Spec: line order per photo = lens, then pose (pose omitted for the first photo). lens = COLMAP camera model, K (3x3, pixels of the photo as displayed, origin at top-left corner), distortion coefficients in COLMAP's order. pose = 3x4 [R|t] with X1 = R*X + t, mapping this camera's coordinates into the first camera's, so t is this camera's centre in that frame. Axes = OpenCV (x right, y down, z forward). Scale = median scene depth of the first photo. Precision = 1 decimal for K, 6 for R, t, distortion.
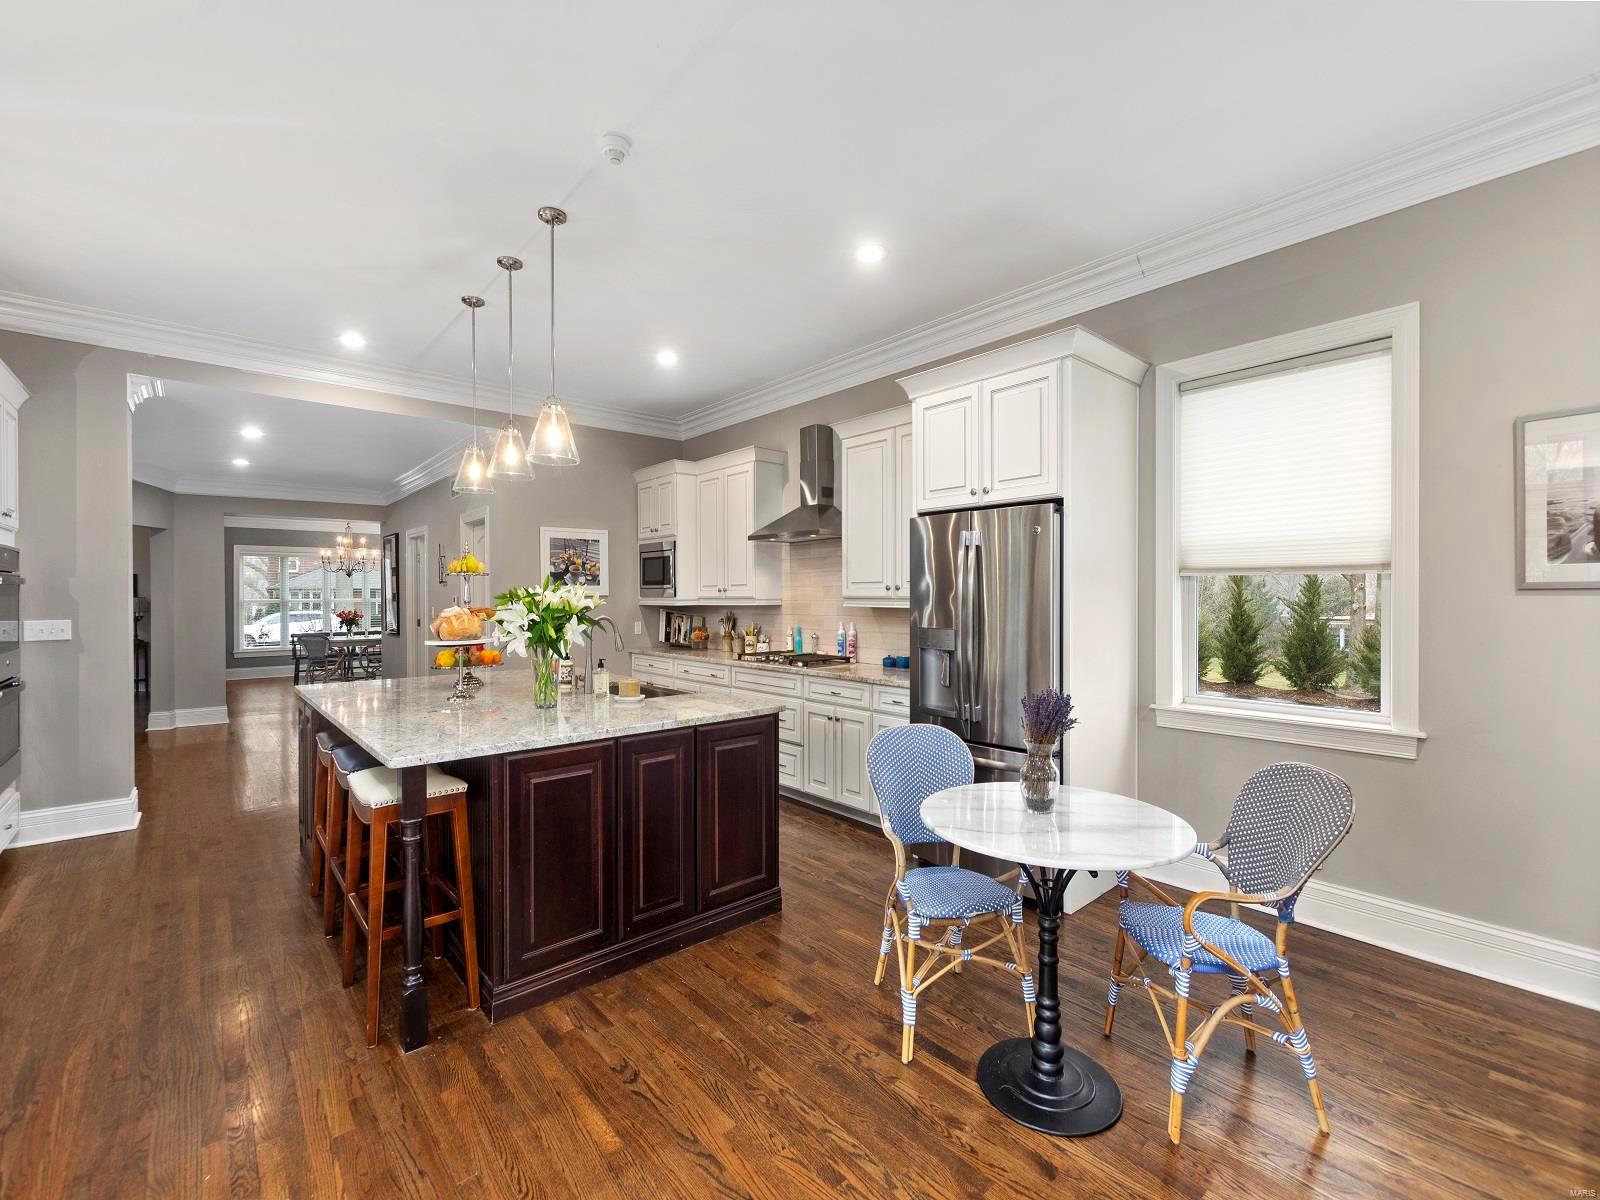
lens RADIAL K [[692.8, 0, 799.1], [0, 692.8, 599.5], [0, 0, 1]] dist [0.004879, -0.001763]
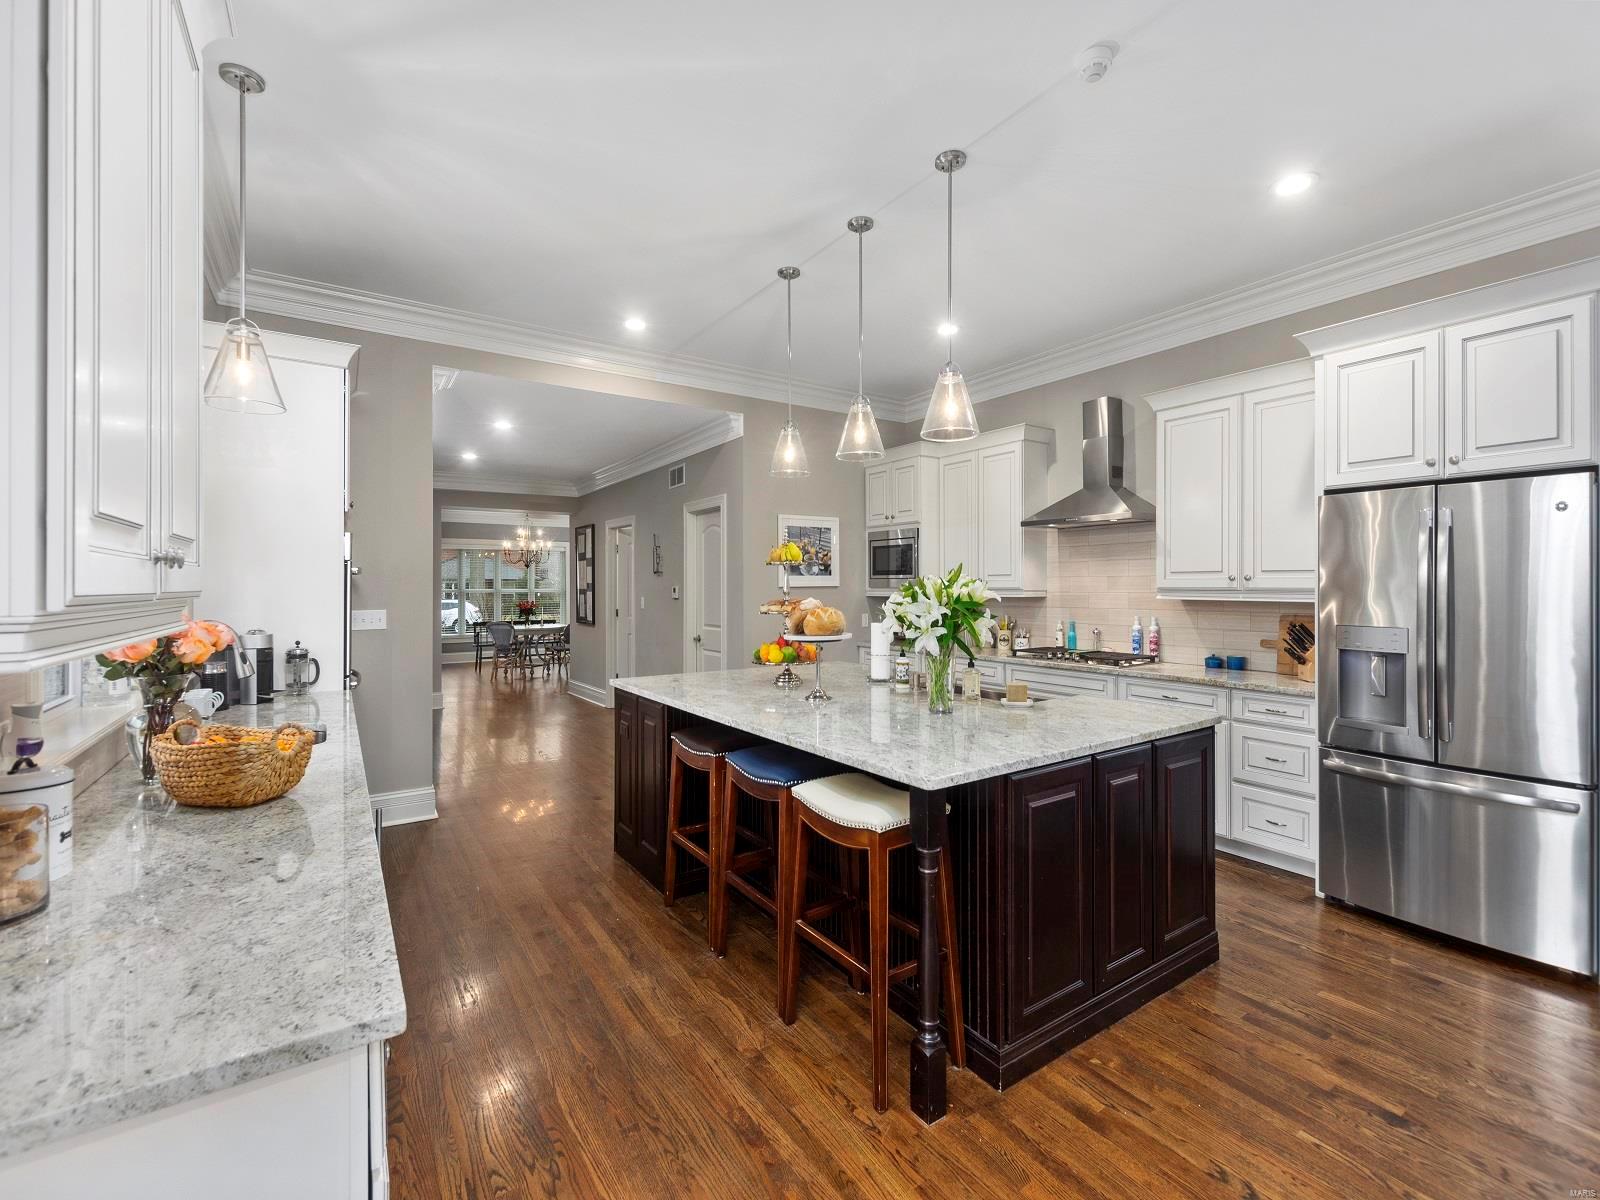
lens RADIAL K [[692.8, 0, 797.8], [0, 692.8, 585.7], [0, 0, 1]] dist [0.004879, -0.001763]
pose [[0.992268, 0.001943, -0.124095, -0.309153], [-0.002724, 0.999978, -0.006122, -0.000534], [0.124080, 0.006412, 0.992252, 0.065983]]
